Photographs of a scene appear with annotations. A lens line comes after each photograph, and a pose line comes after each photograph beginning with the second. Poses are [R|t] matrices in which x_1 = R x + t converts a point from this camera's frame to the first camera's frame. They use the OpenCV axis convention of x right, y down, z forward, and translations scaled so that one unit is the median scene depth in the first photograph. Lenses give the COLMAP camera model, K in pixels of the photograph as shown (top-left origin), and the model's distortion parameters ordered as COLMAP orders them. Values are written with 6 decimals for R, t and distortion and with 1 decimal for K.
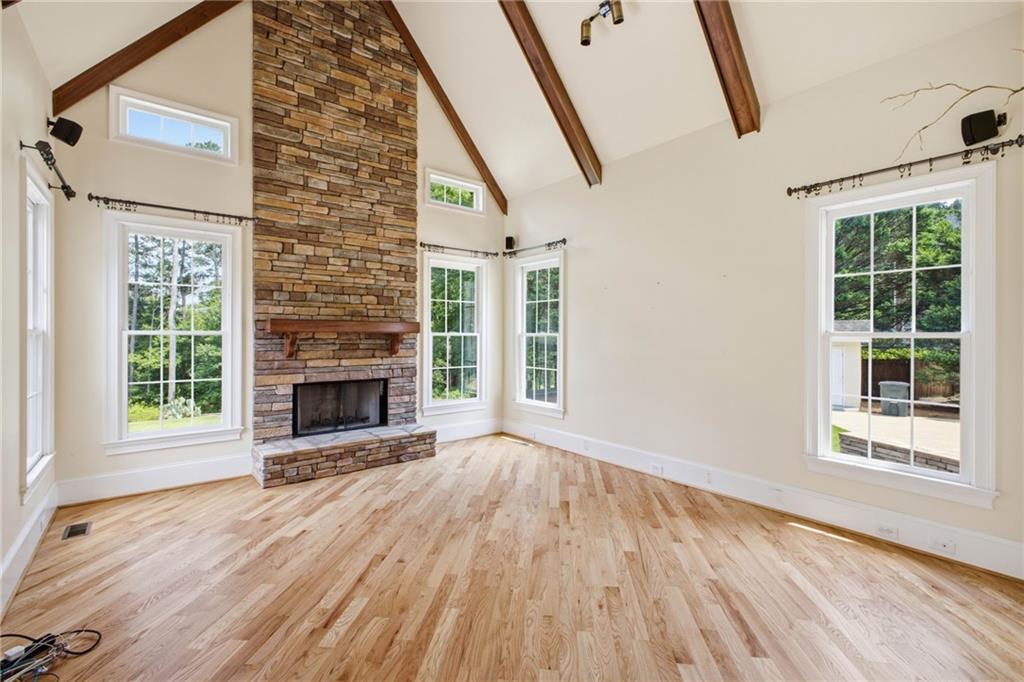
lens RADIAL K [[522.1, 0, 512.0], [0, 522.1, 341.0], [0, 0, 1]] dist [0.110021, 0.000044]
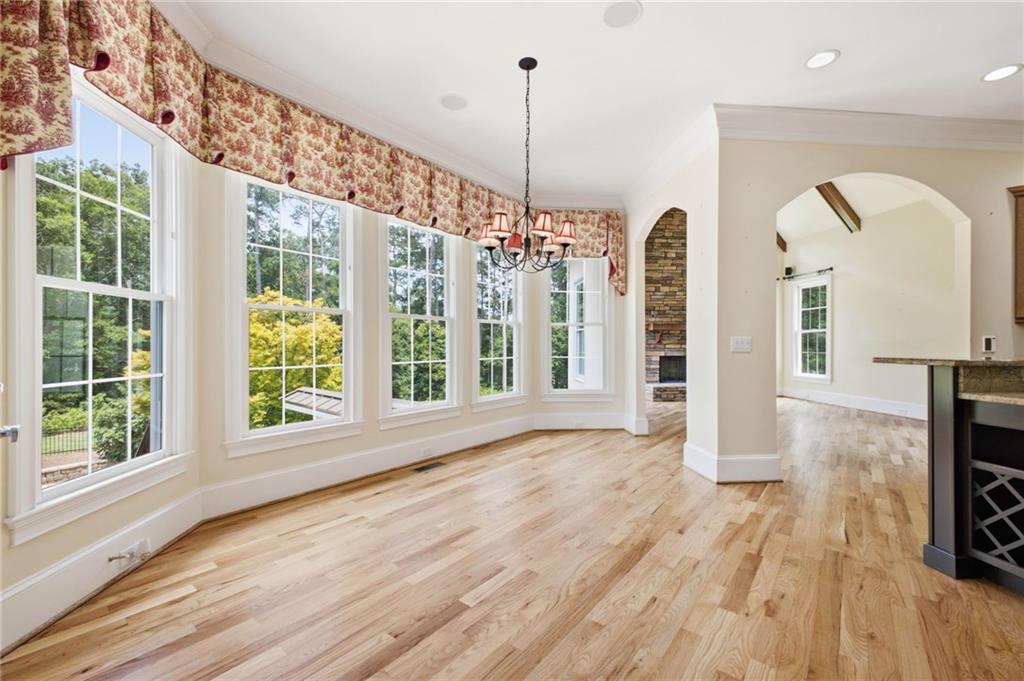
lens RADIAL K [[406.9, 0, 508.3], [0, 406.9, 347.4], [0, 0, 1]] dist [-0.010928, -0.000228]
pose [[0.824969, 0.002199, -0.565173, -0.014165], [-0.000976, 0.999996, 0.002466, 0.042072], [0.565176, -0.001483, 0.824969, -0.559042]]
